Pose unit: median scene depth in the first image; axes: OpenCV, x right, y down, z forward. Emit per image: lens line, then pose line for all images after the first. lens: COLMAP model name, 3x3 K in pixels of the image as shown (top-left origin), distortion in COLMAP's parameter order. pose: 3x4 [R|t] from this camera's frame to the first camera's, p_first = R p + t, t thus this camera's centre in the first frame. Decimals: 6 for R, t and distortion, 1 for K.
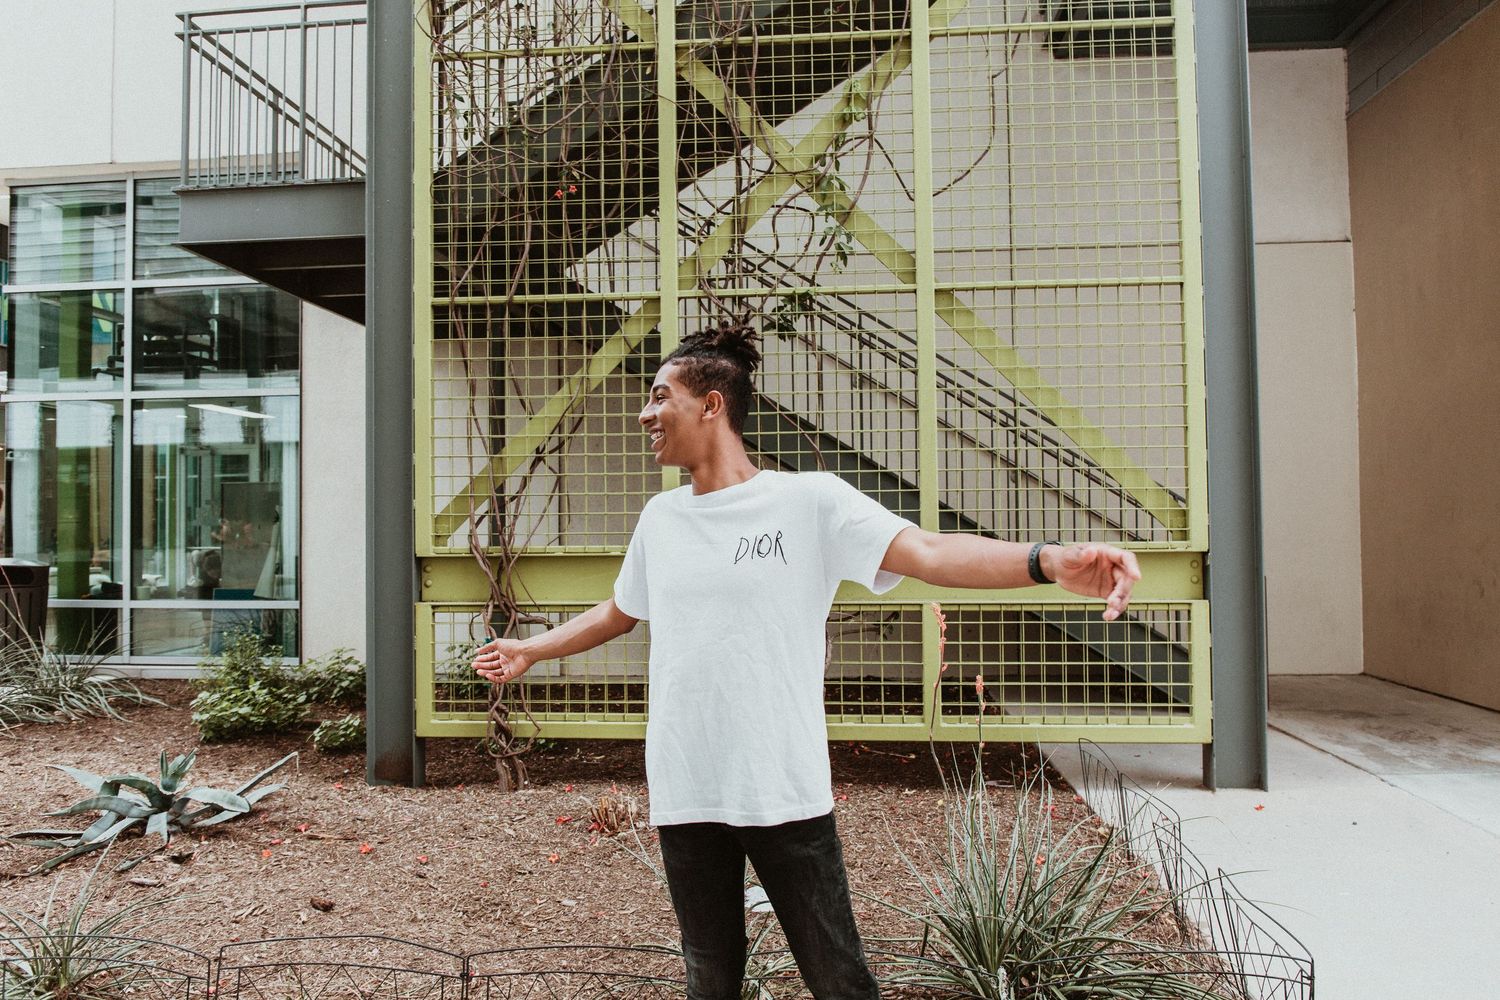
lens RADIAL K [[994.8, 0, 750.0], [0, 994.8, 500.0], [0, 0, 1]] dist [-0.031280, 0.004053]
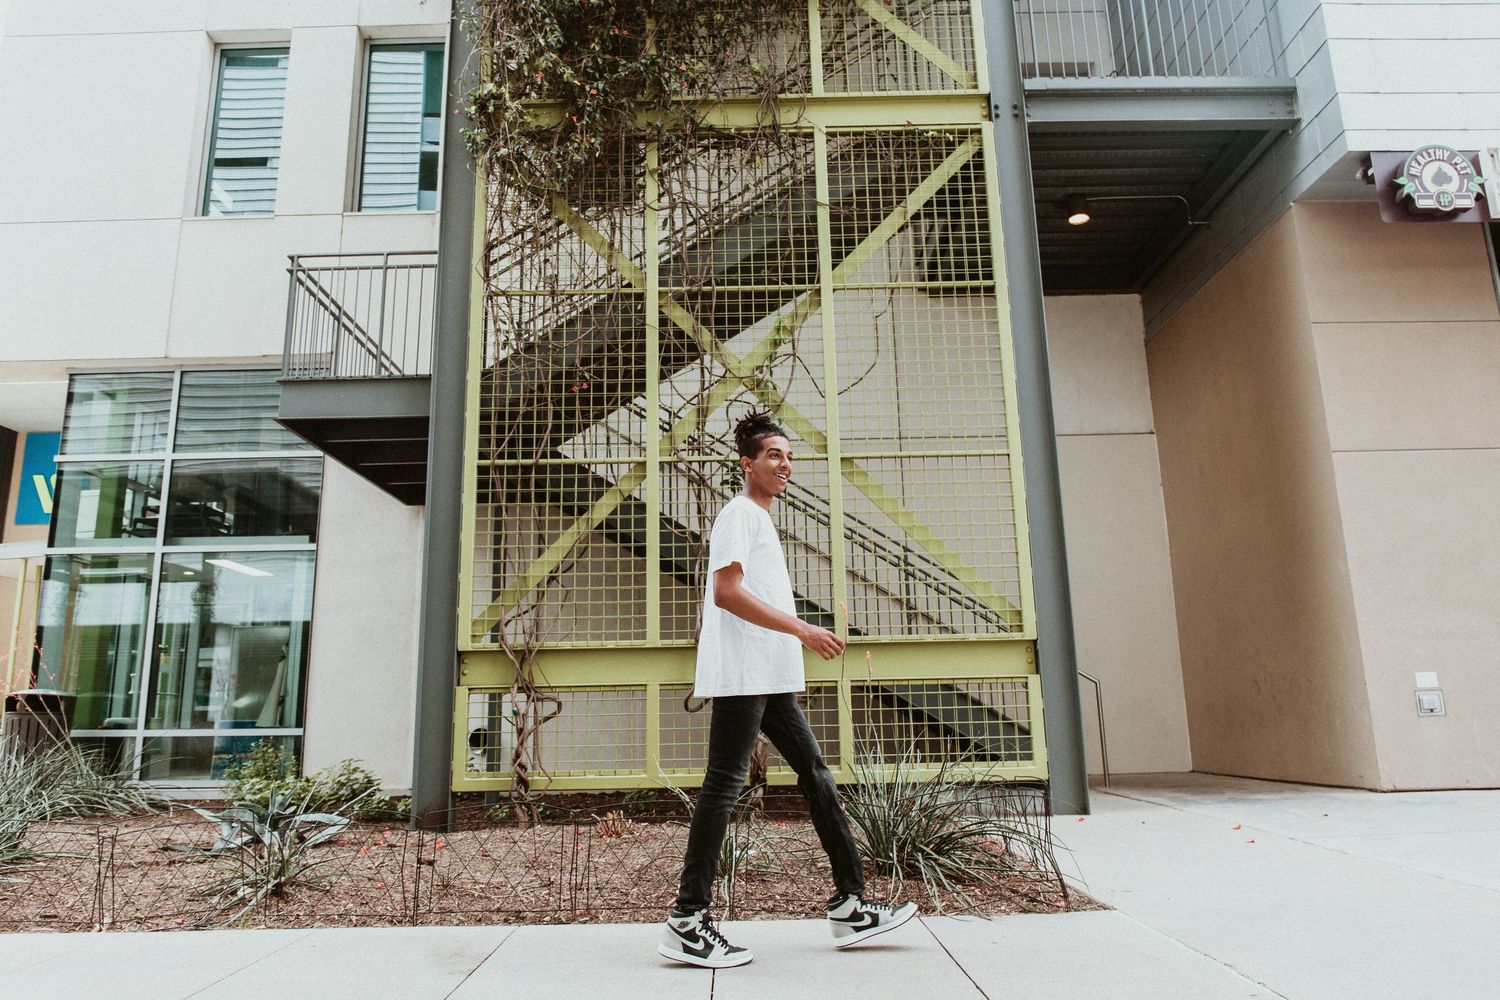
lens RADIAL K [[994.8, 0, 750.0], [0, 994.8, 500.0], [0, 0, 1]] dist [-0.031280, 0.004053]
pose [[0.996463, 0.007753, 0.083678, -0.060797], [0.008682, 0.980908, -0.194277, 0.120361], [-0.083587, 0.194317, 0.977371, -0.363869]]
